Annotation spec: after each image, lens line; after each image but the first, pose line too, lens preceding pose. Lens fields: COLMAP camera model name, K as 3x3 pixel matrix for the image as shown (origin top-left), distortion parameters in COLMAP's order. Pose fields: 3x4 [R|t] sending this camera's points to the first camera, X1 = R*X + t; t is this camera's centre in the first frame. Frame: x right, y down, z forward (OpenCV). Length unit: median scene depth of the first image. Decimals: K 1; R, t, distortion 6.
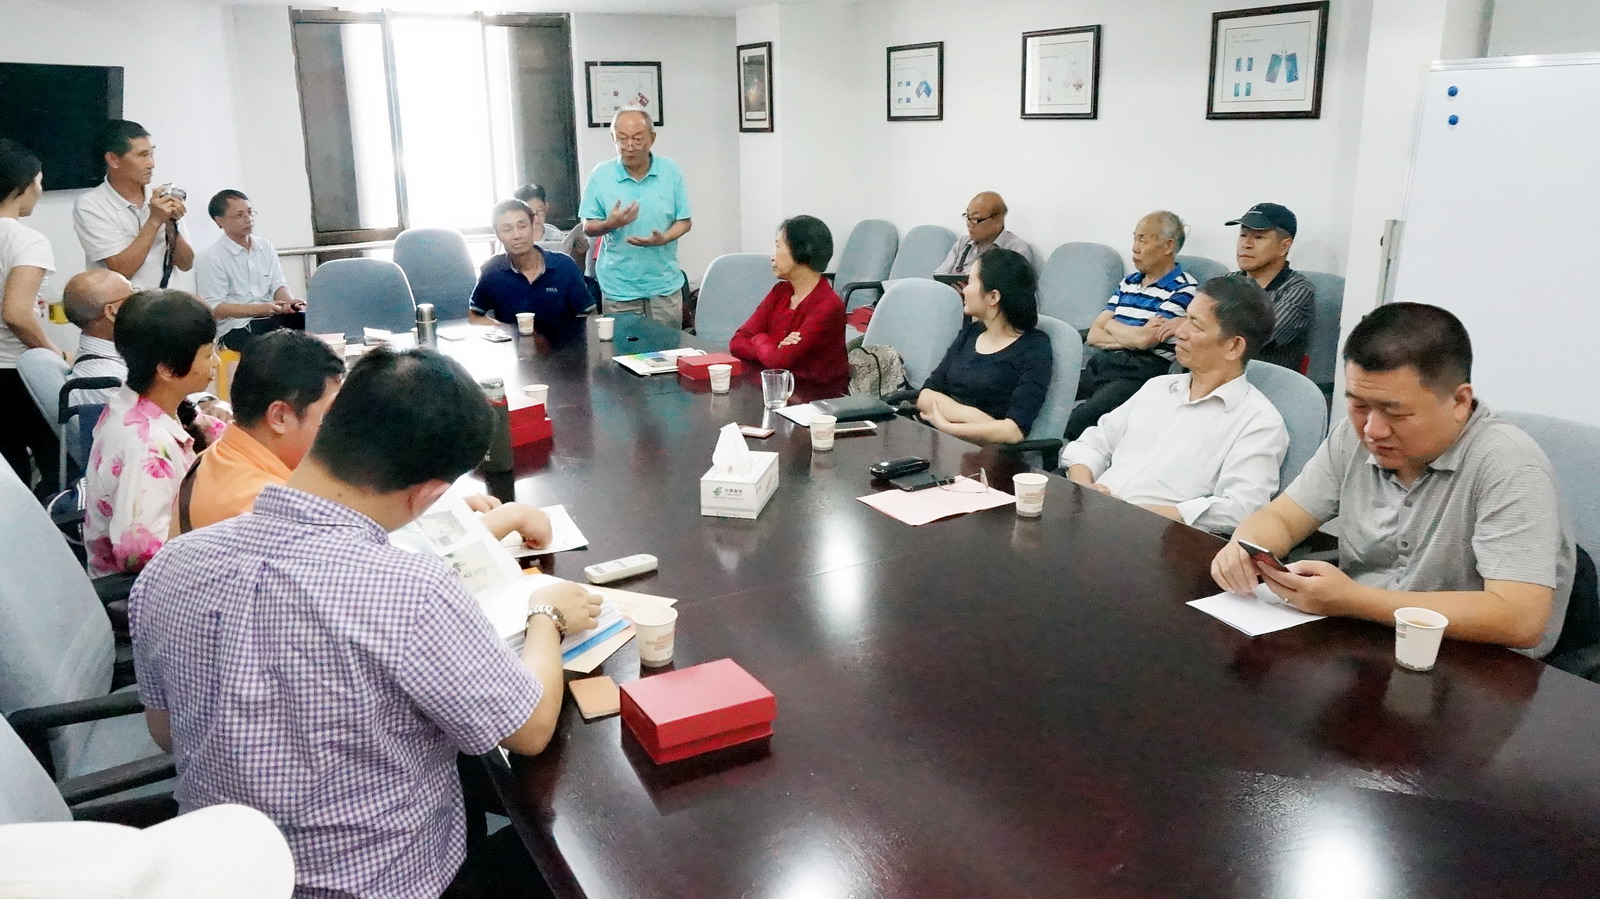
lens RADIAL K [[1123.0, 0, 772.0], [0, 1123.0, 383.5], [0, 0, 1]] dist [-0.041644, 0.004628]
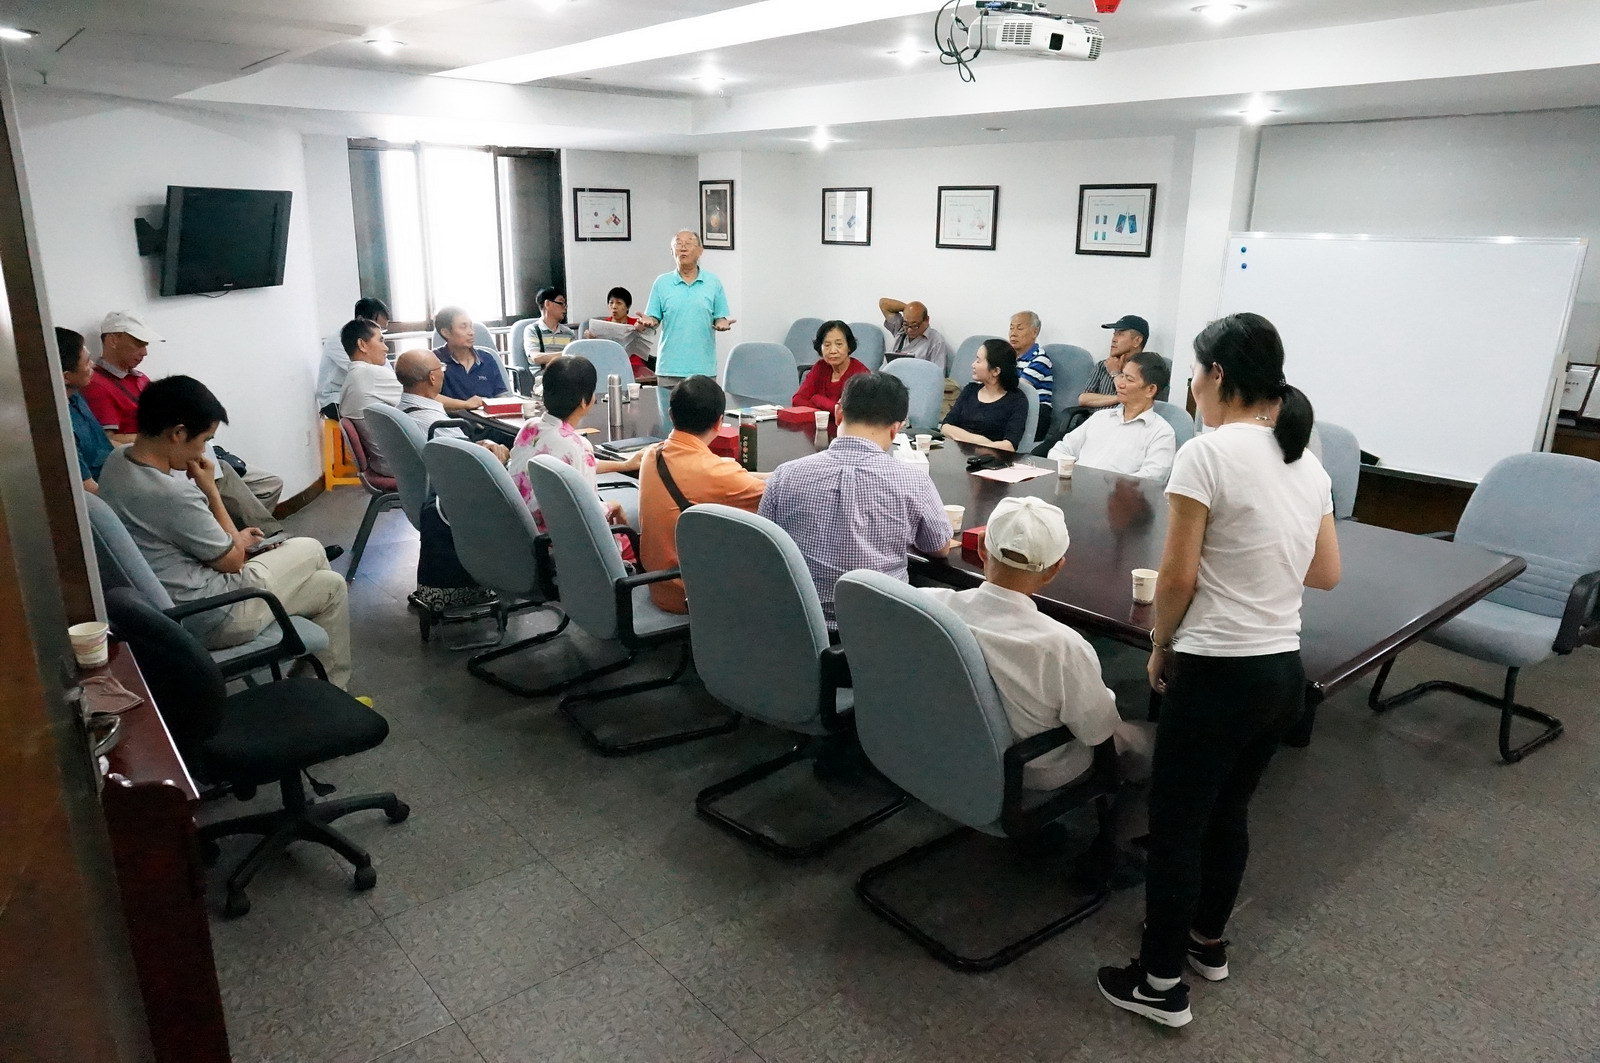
lens RADIAL K [[1069.1, 0, 799.4], [0, 1069.1, 521.2], [0, 0, 1]] dist [-0.041622, -0.000177]
pose [[0.971147, -0.035348, 0.235847, -0.312152], [0.025025, 0.998599, 0.046621, 0.046978], [-0.237165, -0.039374, 0.970671, -0.316512]]
